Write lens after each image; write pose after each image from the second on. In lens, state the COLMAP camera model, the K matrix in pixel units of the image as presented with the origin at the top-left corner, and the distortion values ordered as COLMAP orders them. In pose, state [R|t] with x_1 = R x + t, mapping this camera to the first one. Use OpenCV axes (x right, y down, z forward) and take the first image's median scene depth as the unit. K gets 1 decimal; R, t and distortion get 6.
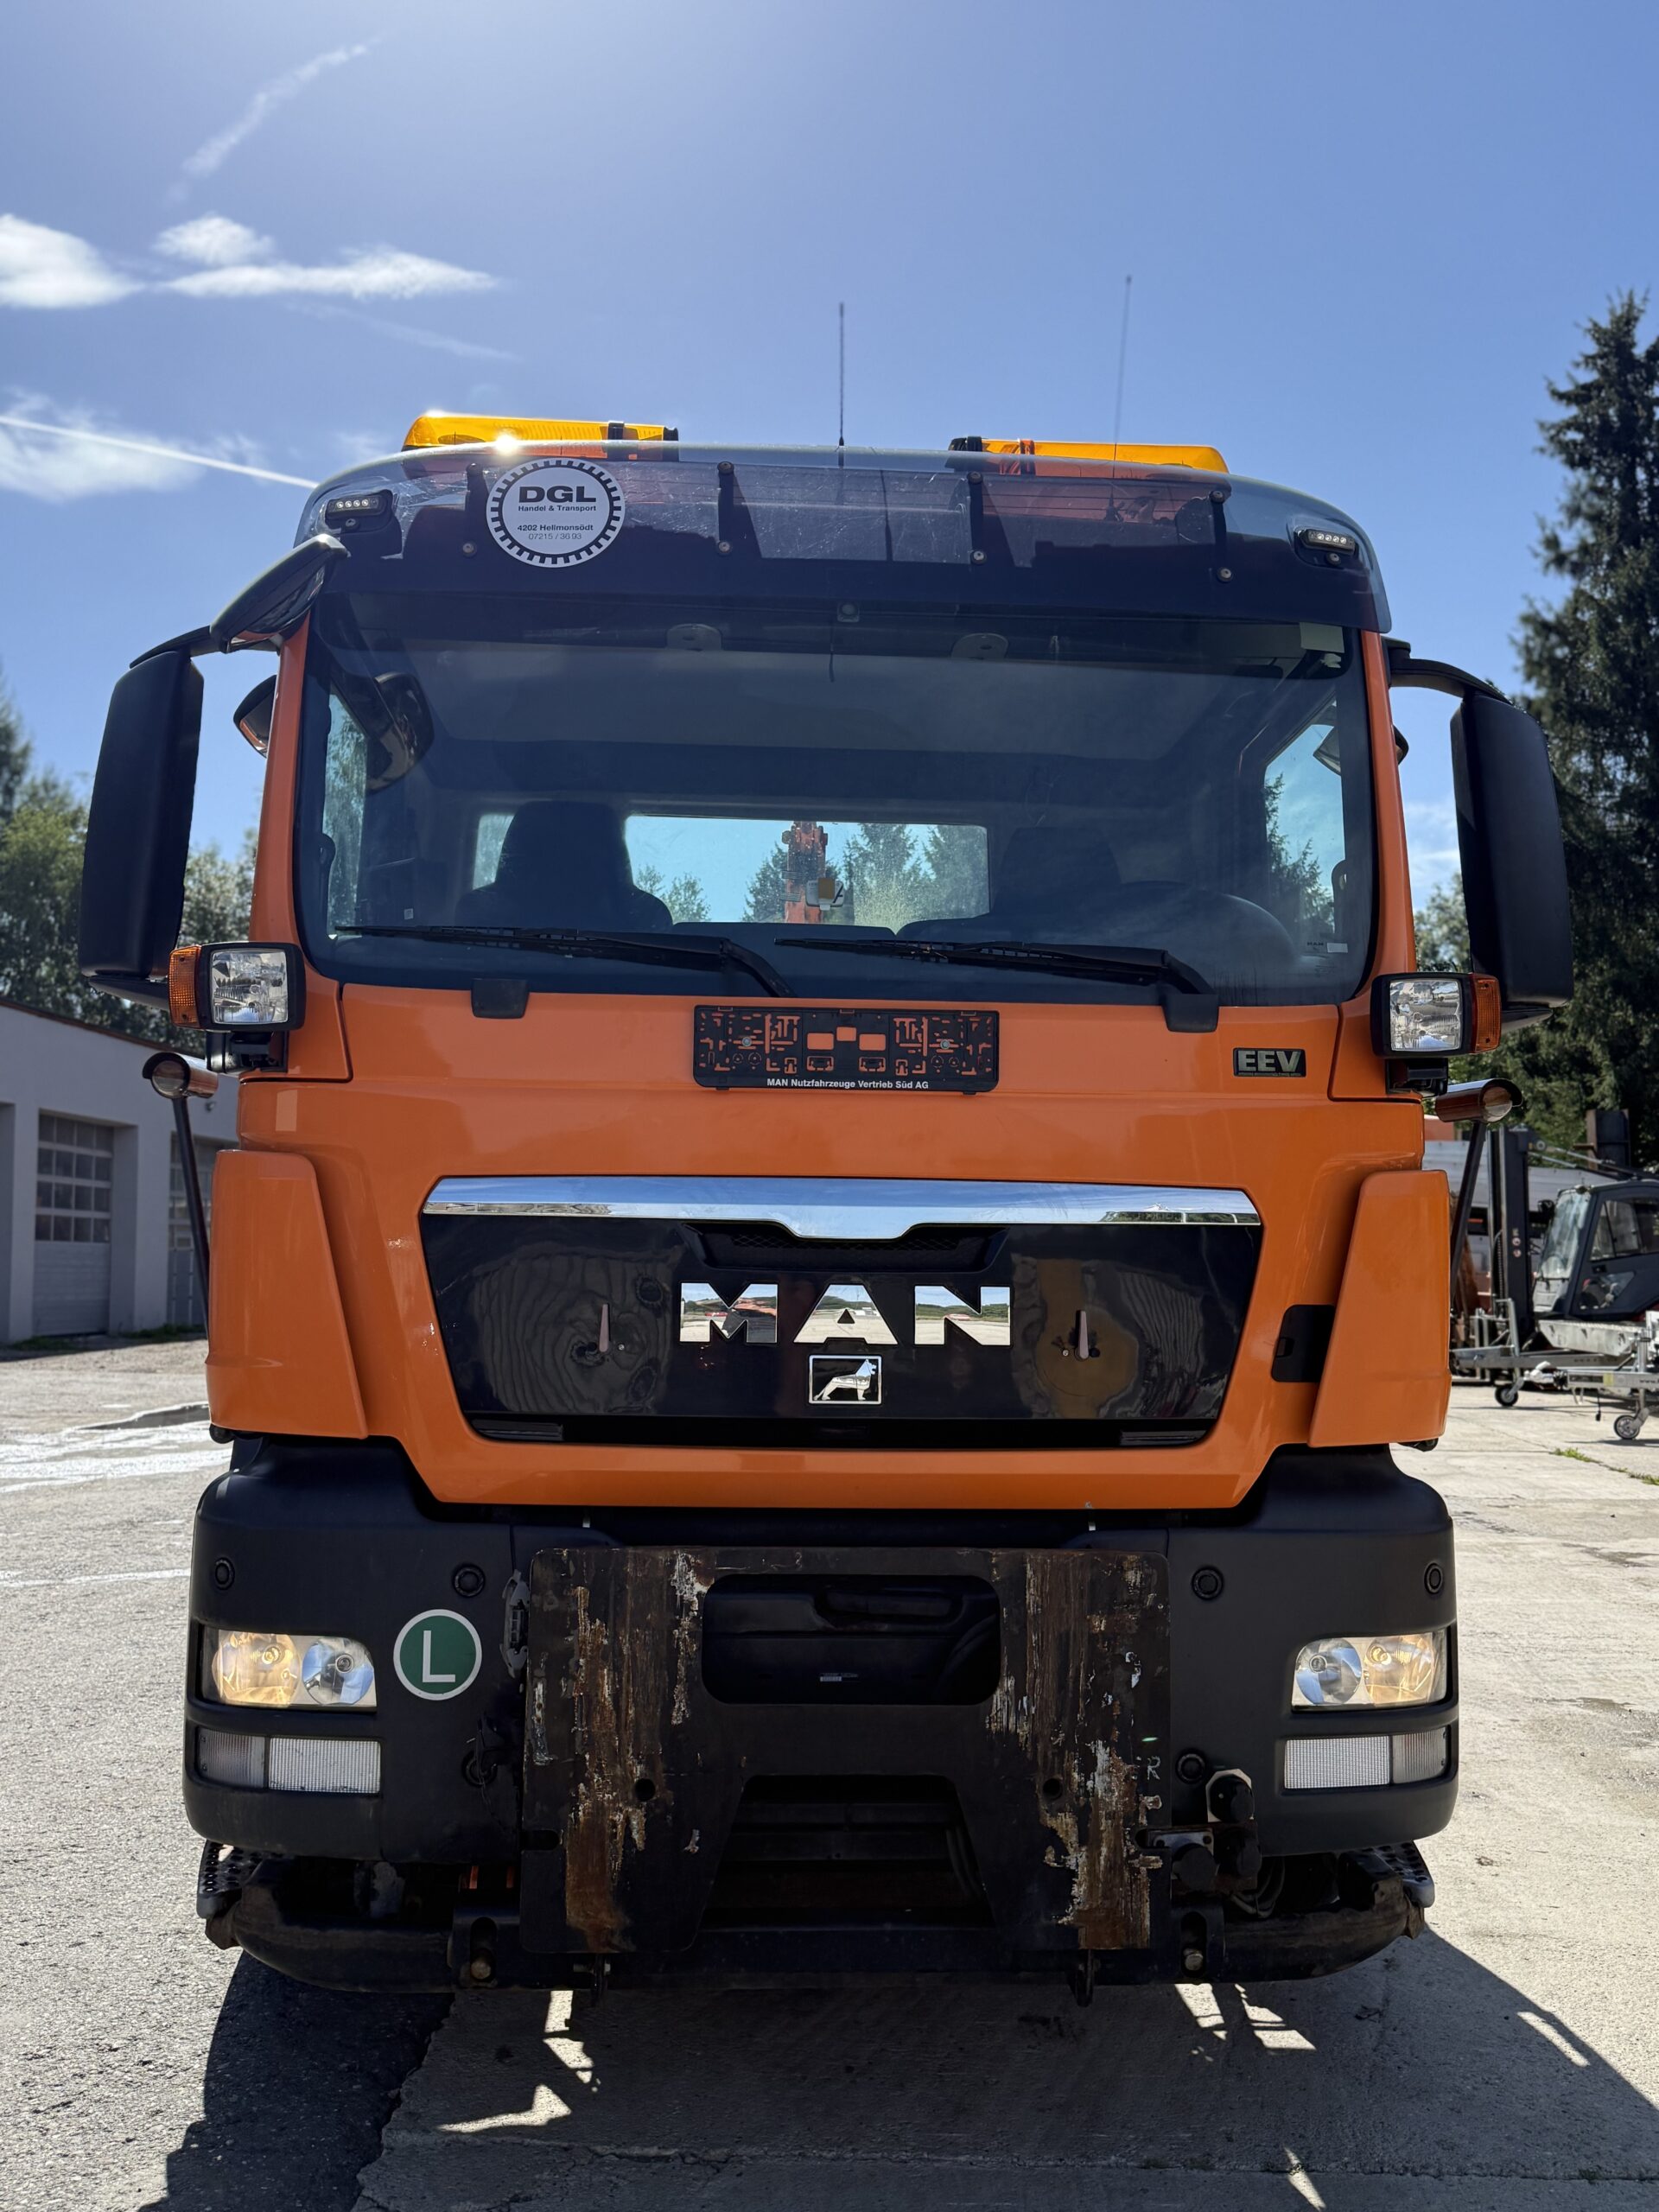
lens RADIAL K [[1800.9, 0, 884.6], [0, 1800.9, 1066.4], [0, 0, 1]] dist [0.134912, -0.262439]
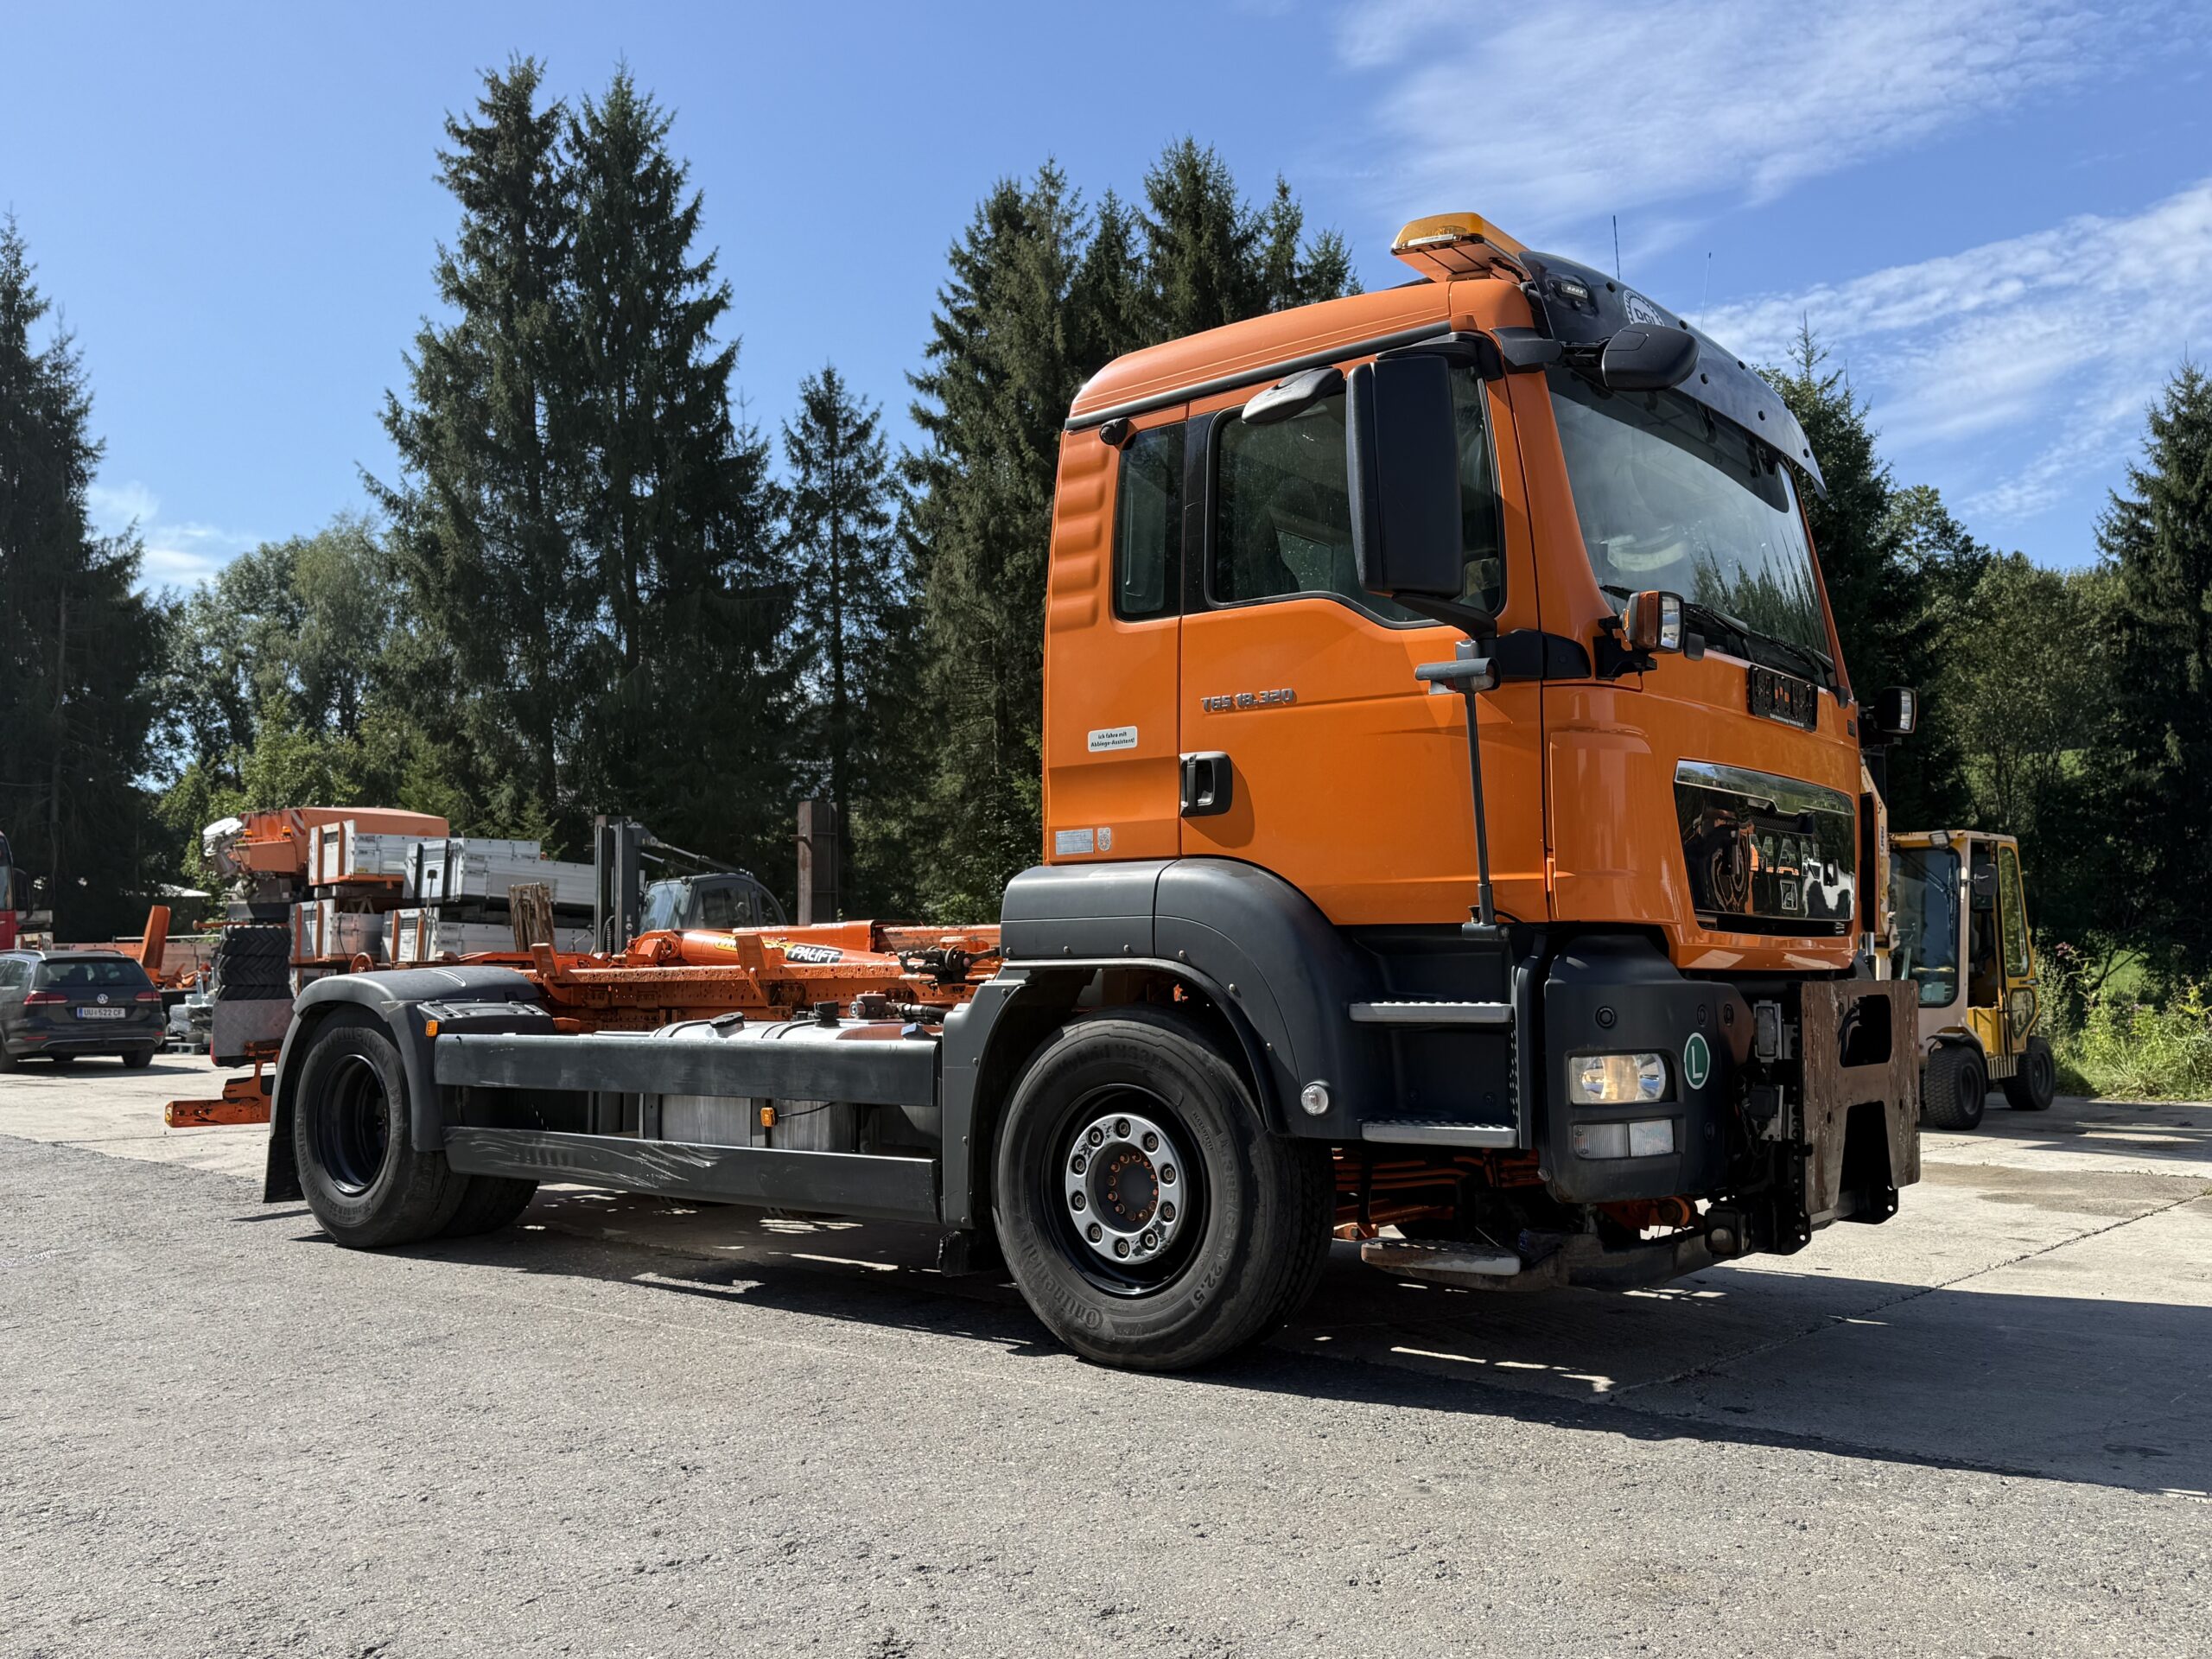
lens RADIAL K [[1800.9, 0, 1090.7], [0, 1800.9, 822.0], [0, 0, 1]] dist [0.134912, -0.262439]
pose [[0.657941, 0.042250, 0.751884, -0.162814], [-0.053896, 0.998506, -0.008946, 0.014494], [-0.751139, -0.034638, 0.659235, 0.032708]]
